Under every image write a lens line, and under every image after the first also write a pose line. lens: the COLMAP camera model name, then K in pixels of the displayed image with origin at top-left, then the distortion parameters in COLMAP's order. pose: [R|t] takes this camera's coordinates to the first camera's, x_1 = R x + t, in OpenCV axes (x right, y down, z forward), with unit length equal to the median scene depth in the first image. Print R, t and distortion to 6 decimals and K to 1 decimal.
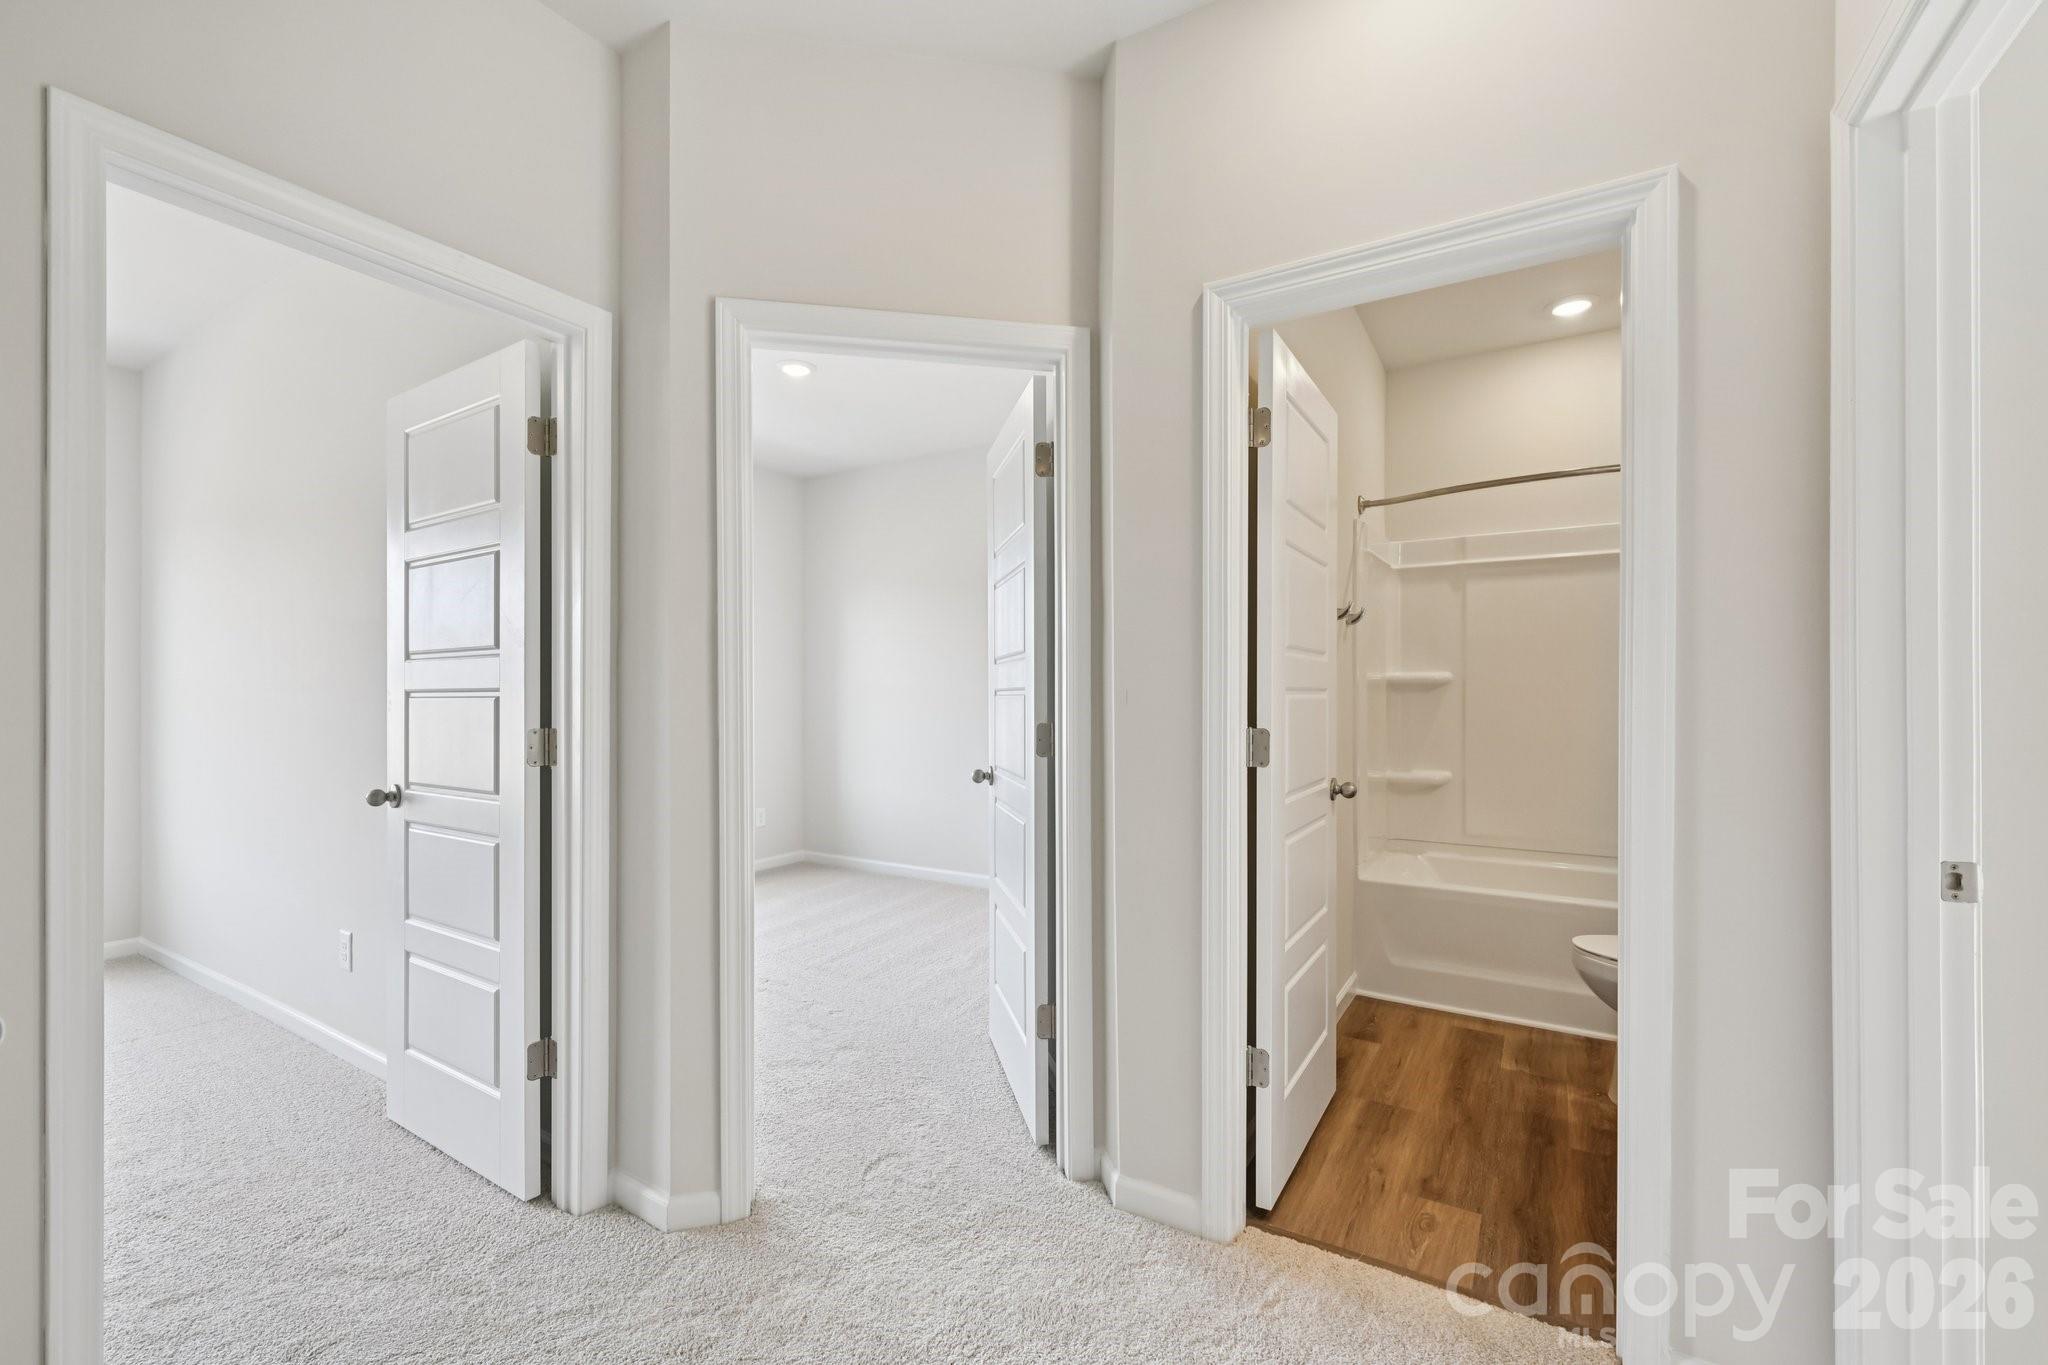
lens RADIAL K [[833.9, 0, 1022.5], [0, 833.9, 704.8], [0, 0, 1]] dist [-0.002571, -0.000044]
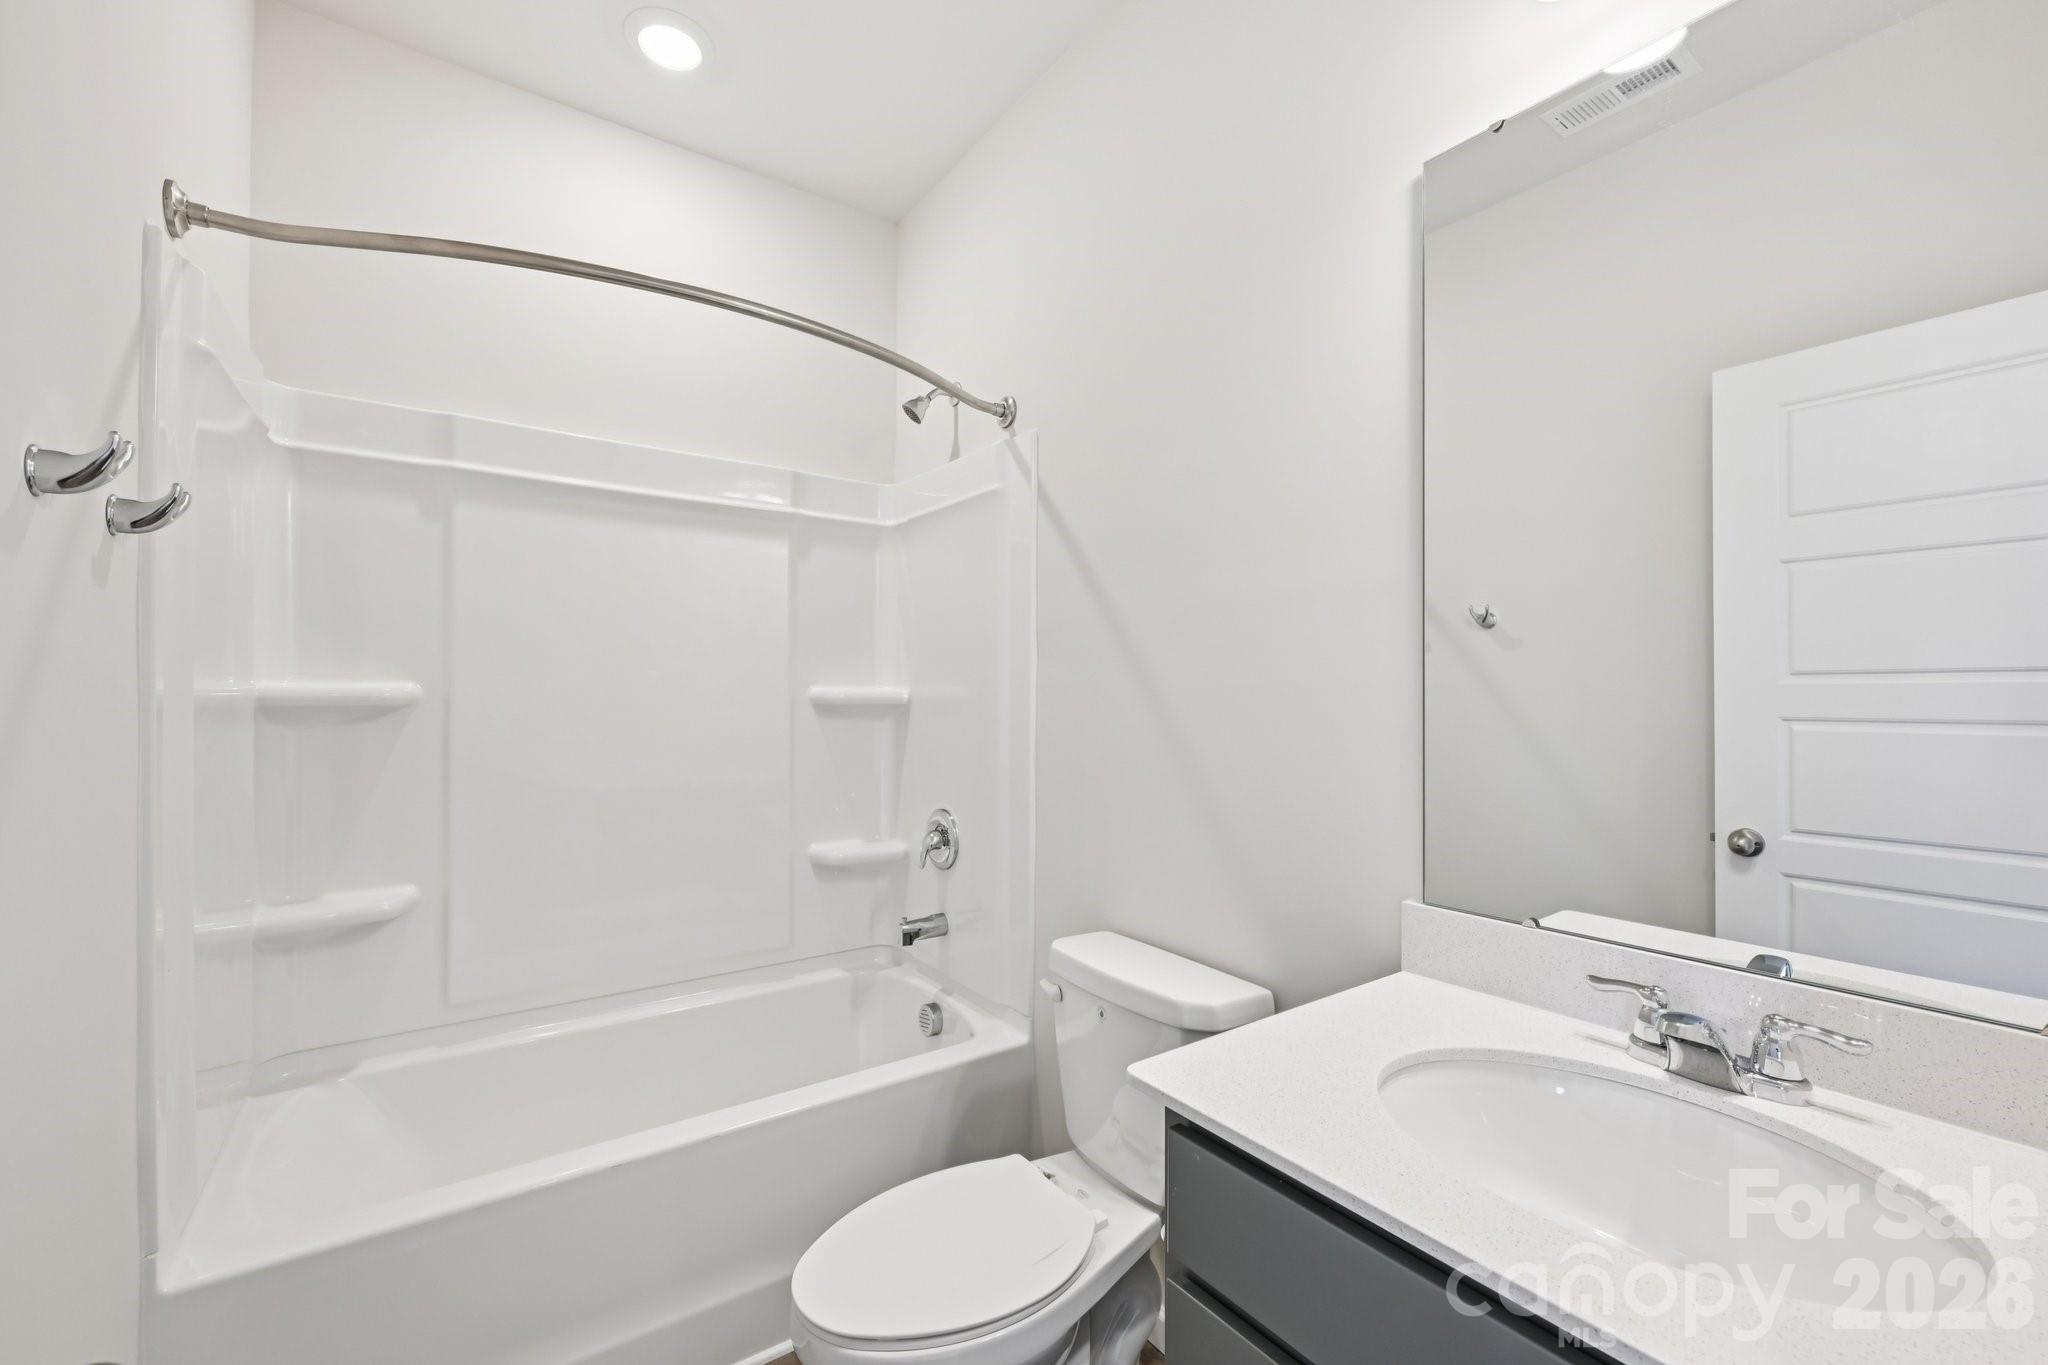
lens RADIAL K [[833.9, 0, 1022.5], [0, 833.9, 704.8], [0, 0, 1]] dist [-0.002571, -0.000044]
pose [[0.382463, -0.000739, 0.923971, 0.200279], [-0.002526, 0.999995, 0.001845, -0.027863], [-0.923968, -0.003040, 0.382459, 0.488783]]
